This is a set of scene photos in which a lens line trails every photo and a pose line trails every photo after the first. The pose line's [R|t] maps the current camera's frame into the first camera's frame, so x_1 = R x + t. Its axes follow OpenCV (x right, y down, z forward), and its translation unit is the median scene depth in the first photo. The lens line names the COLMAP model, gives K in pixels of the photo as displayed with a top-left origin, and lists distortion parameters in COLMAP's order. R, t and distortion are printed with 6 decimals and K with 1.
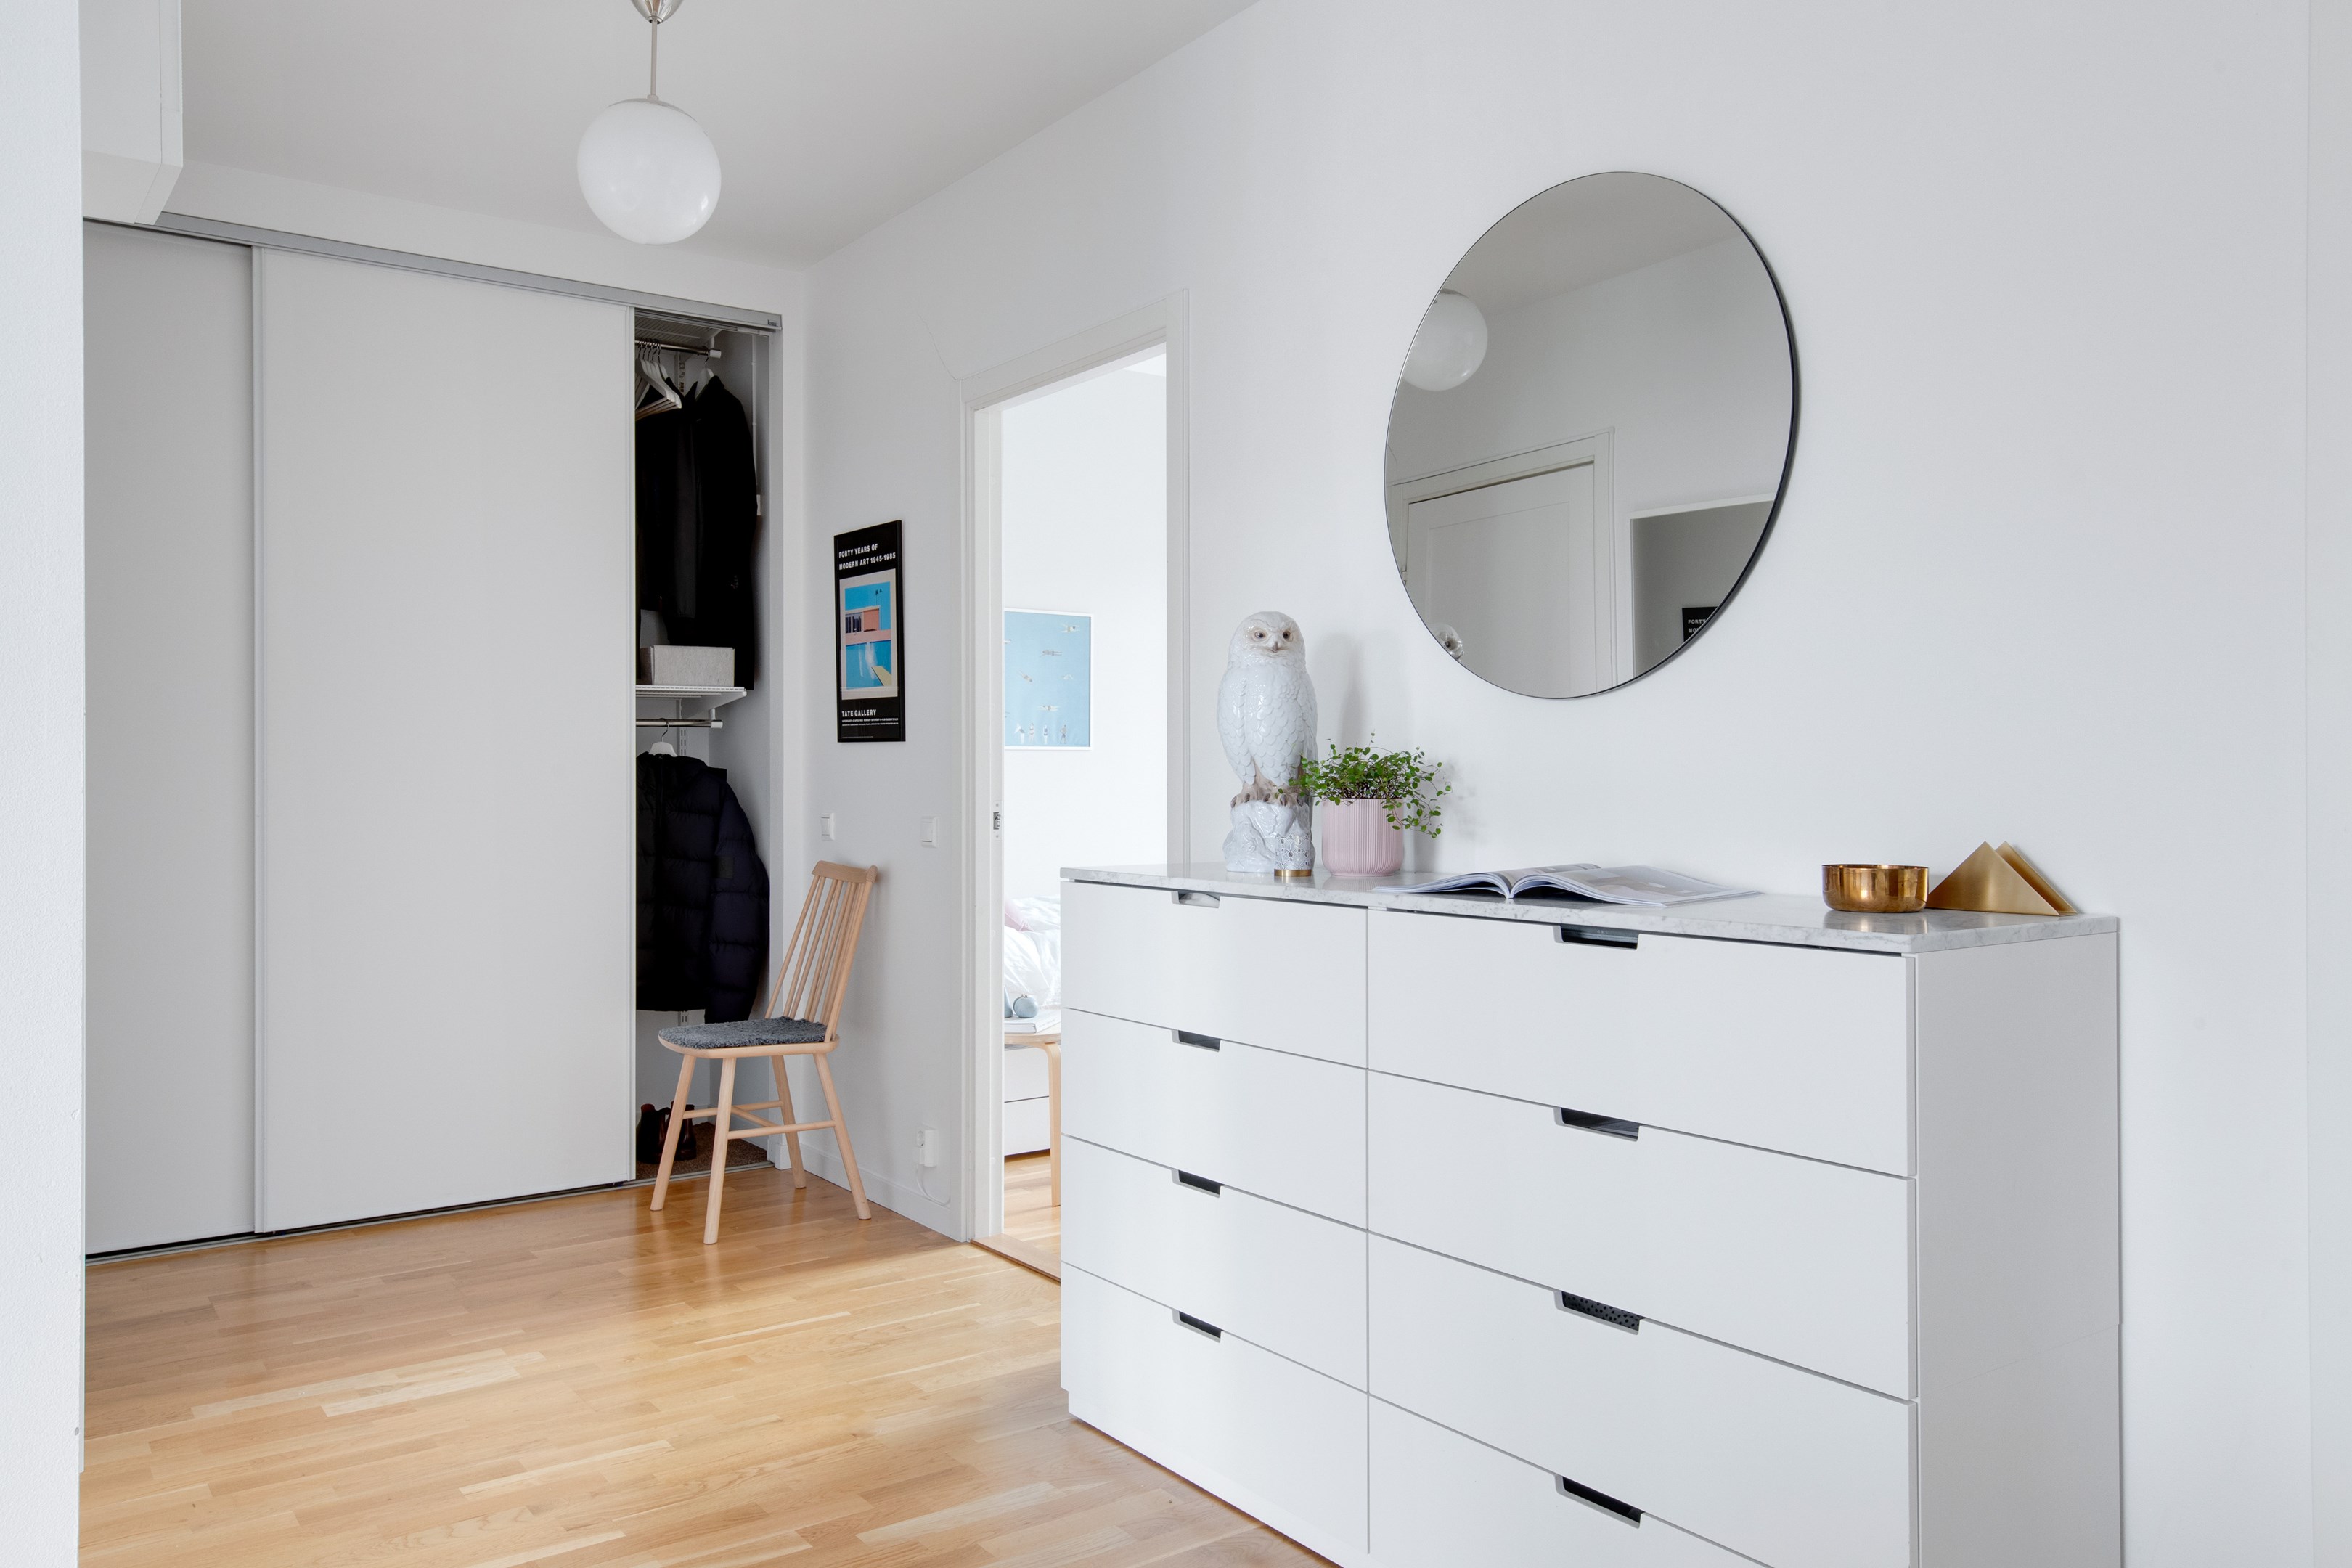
lens RADIAL K [[1729.6, 0, 1250.7], [0, 1729.6, 784.6], [0, 0, 1]] dist [0.022568, 0.001875]
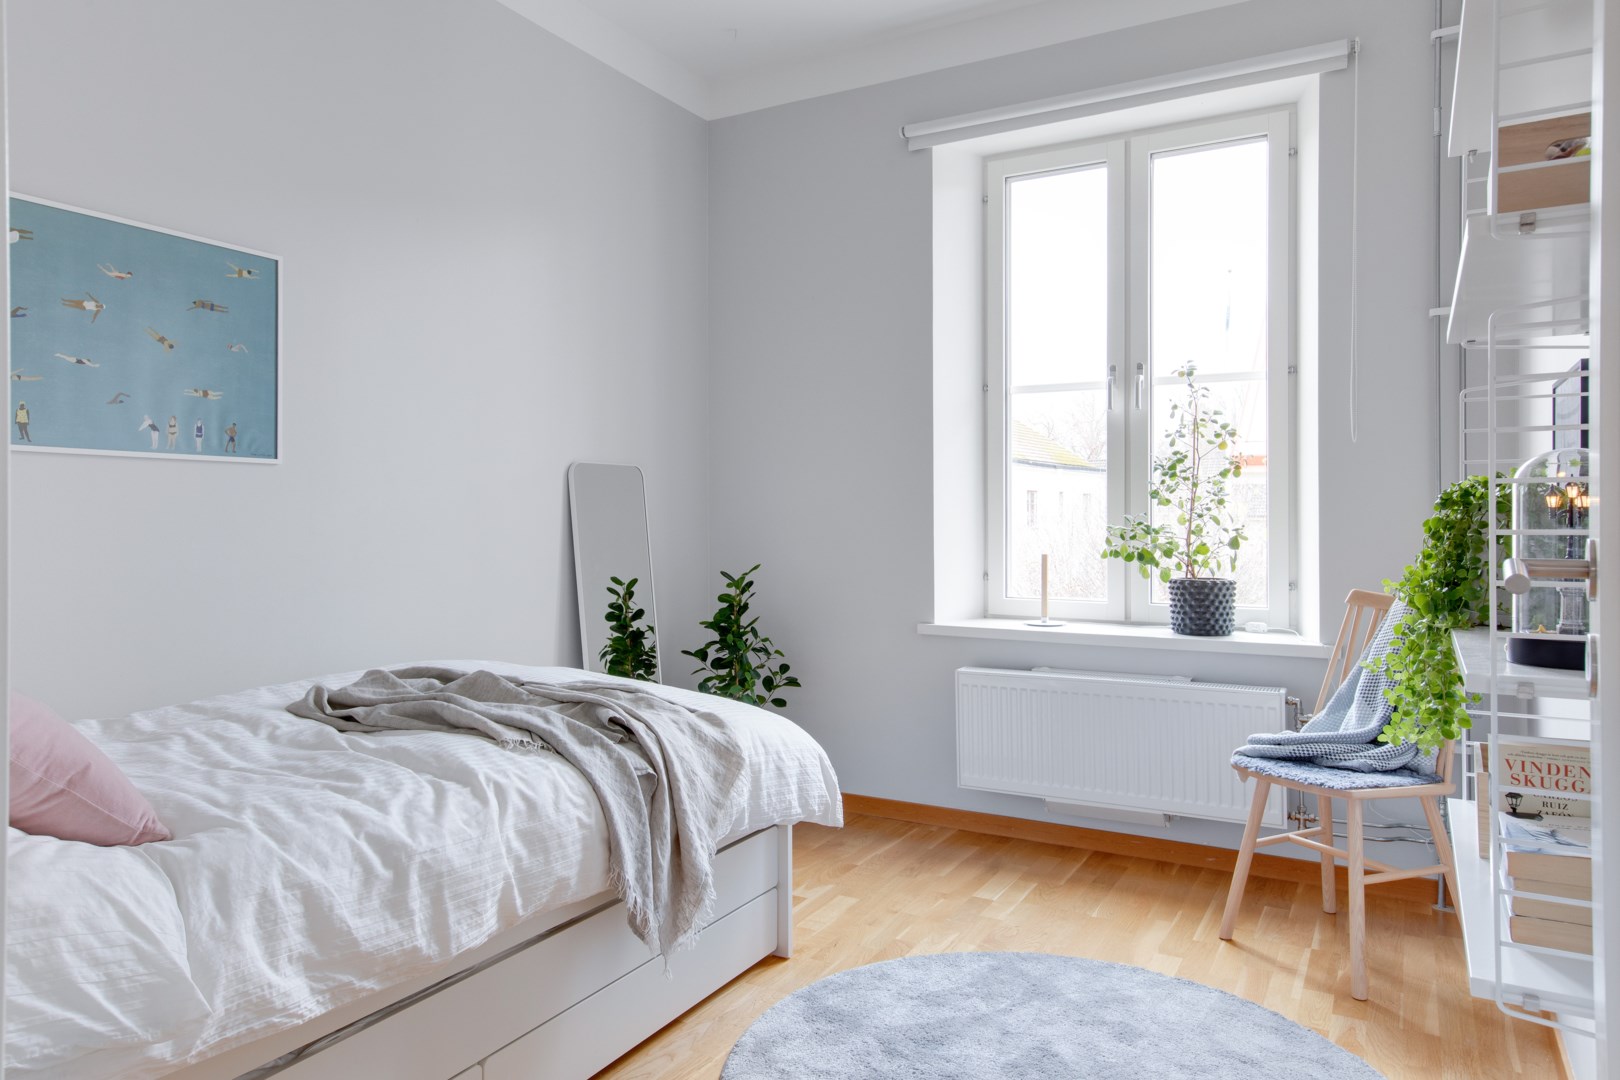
lens RADIAL K [[1072.0, 0, 811.1], [0, 1072.0, 517.0], [0, 0, 1]] dist [0.006545, 0.001473]
pose [[0.919662, 0.003115, 0.392698, -0.105482], [-0.001918, 0.999992, -0.003442, 0.001803], [-0.392705, 0.002412, 0.919661, 0.870009]]
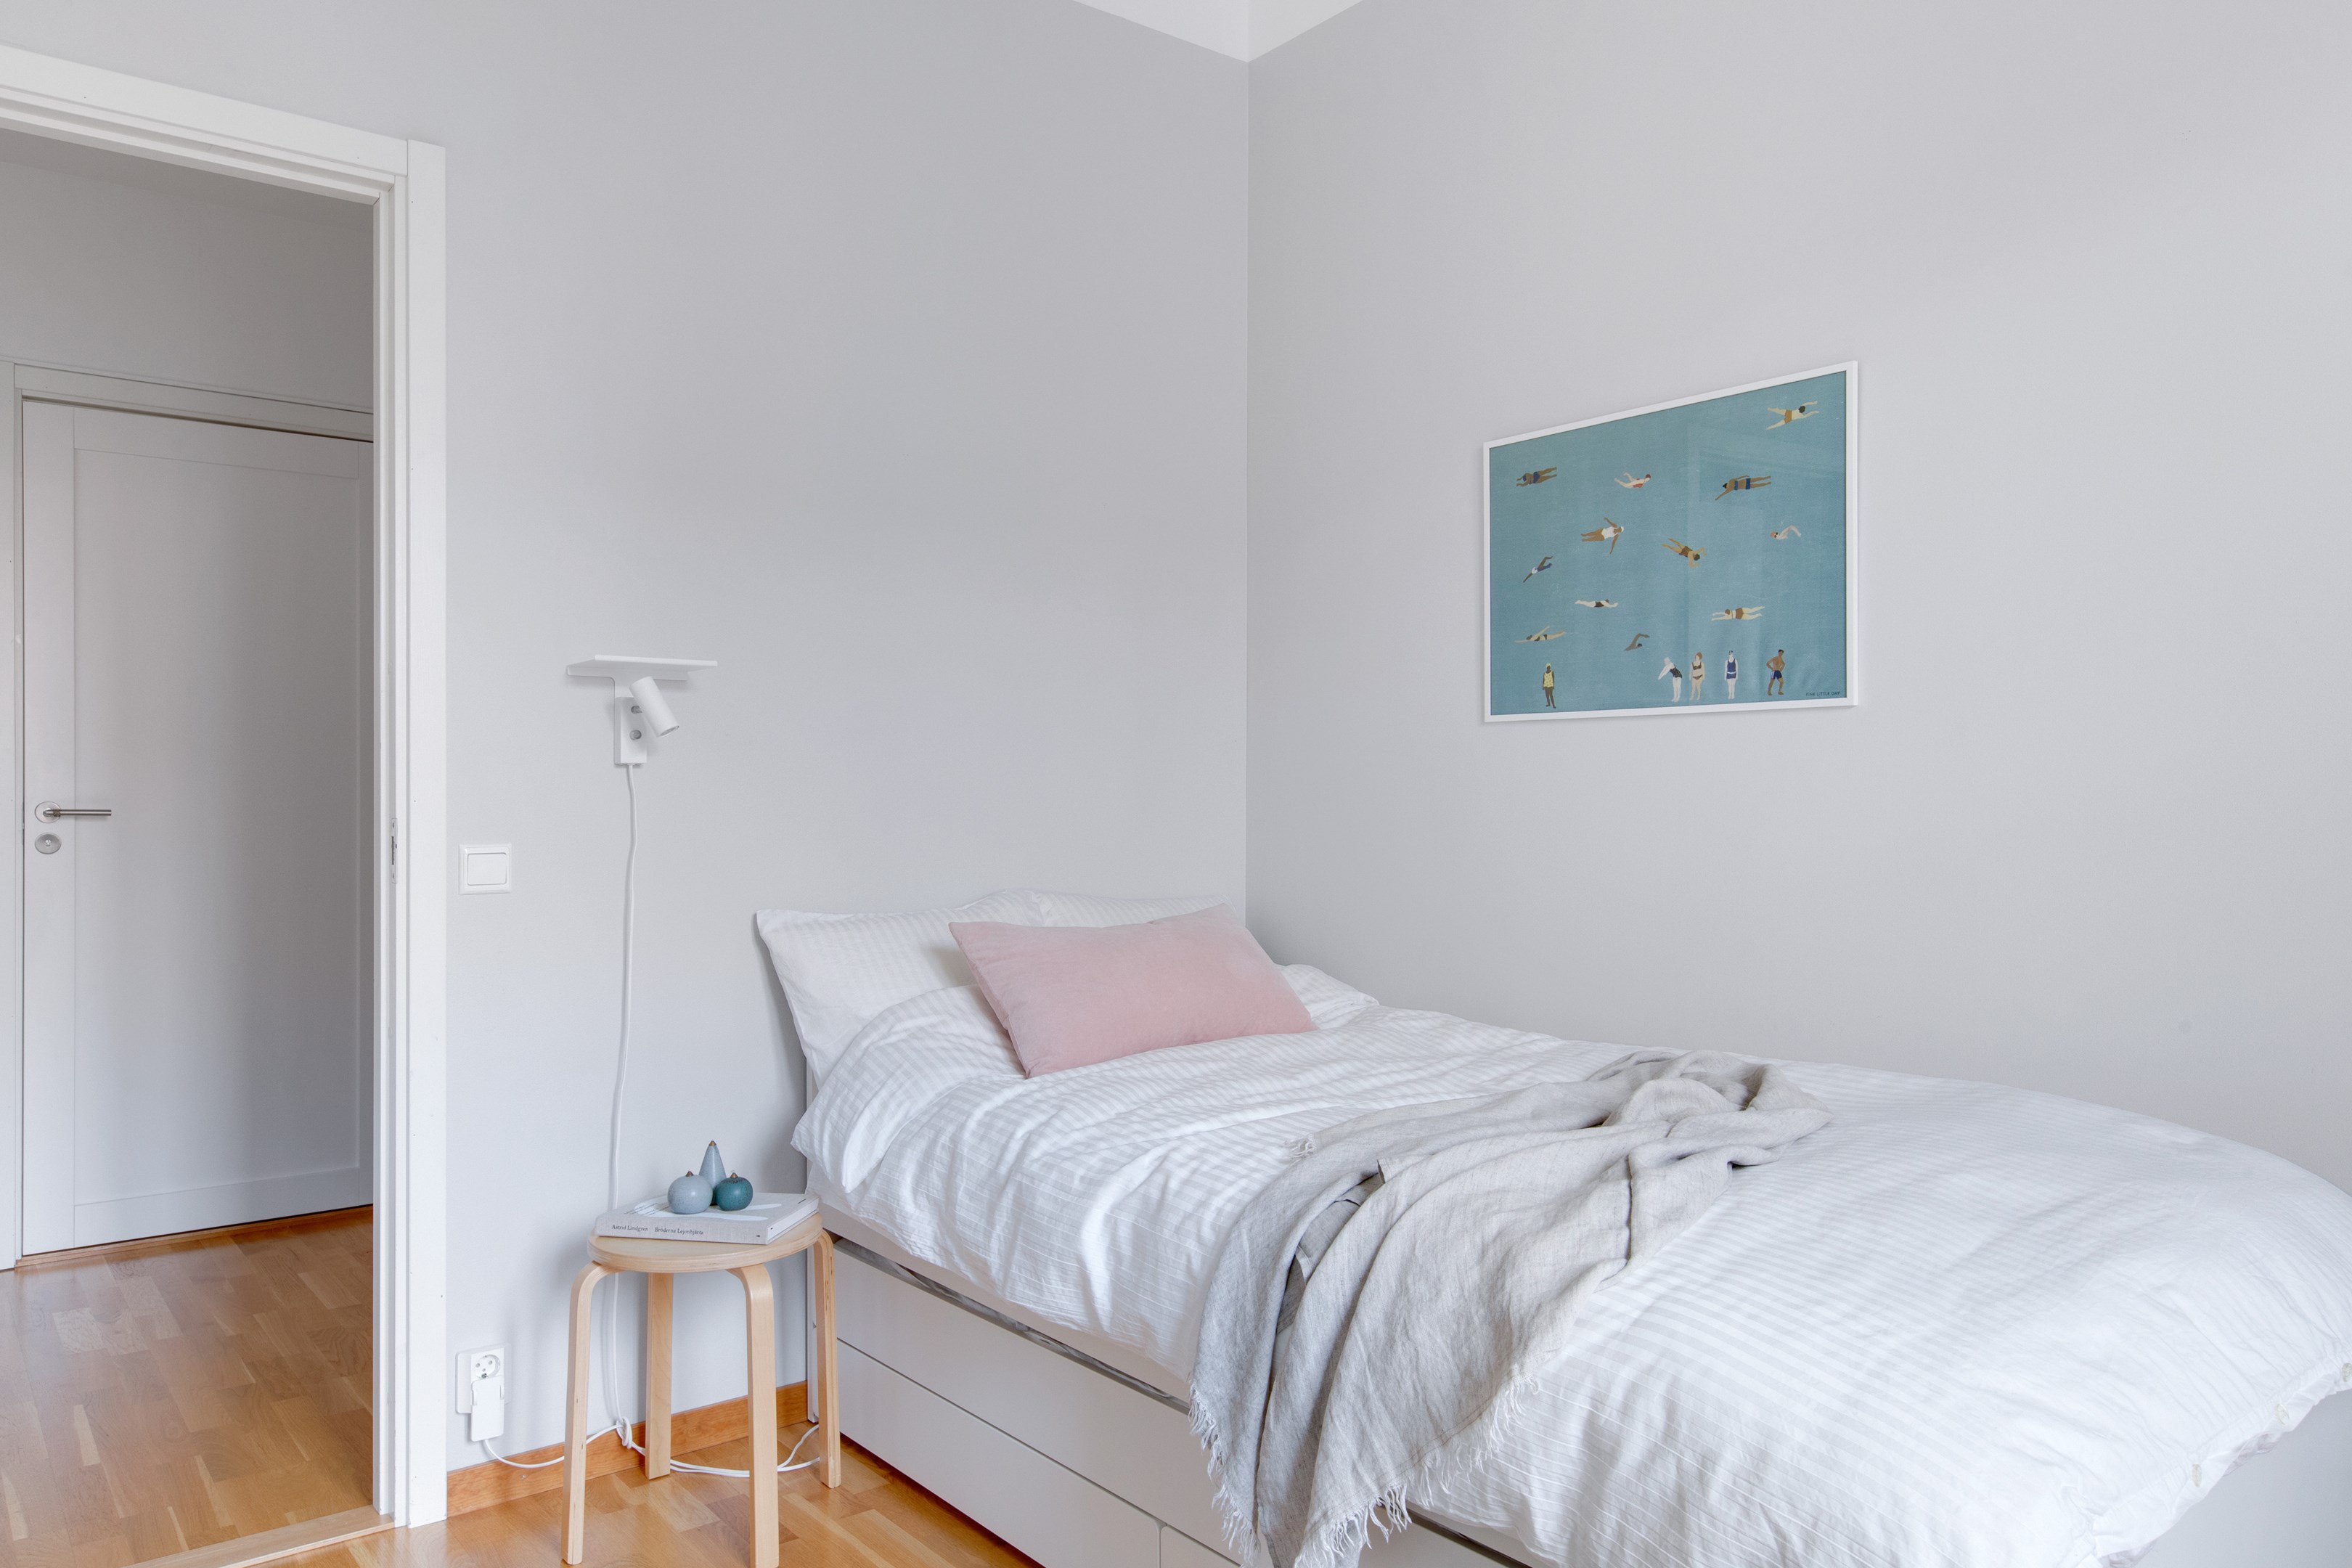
lens RADIAL K [[1638.8, 0, 1168.6], [0, 1638.8, 818.6], [0, 0, 1]] dist [0.001803, 0.002172]
pose [[-0.004404, 0.013033, -0.999905, 0.455691], [-0.000894, 0.999915, 0.013037, 0.002183], [0.999990, 0.000952, -0.004392, 1.344249]]
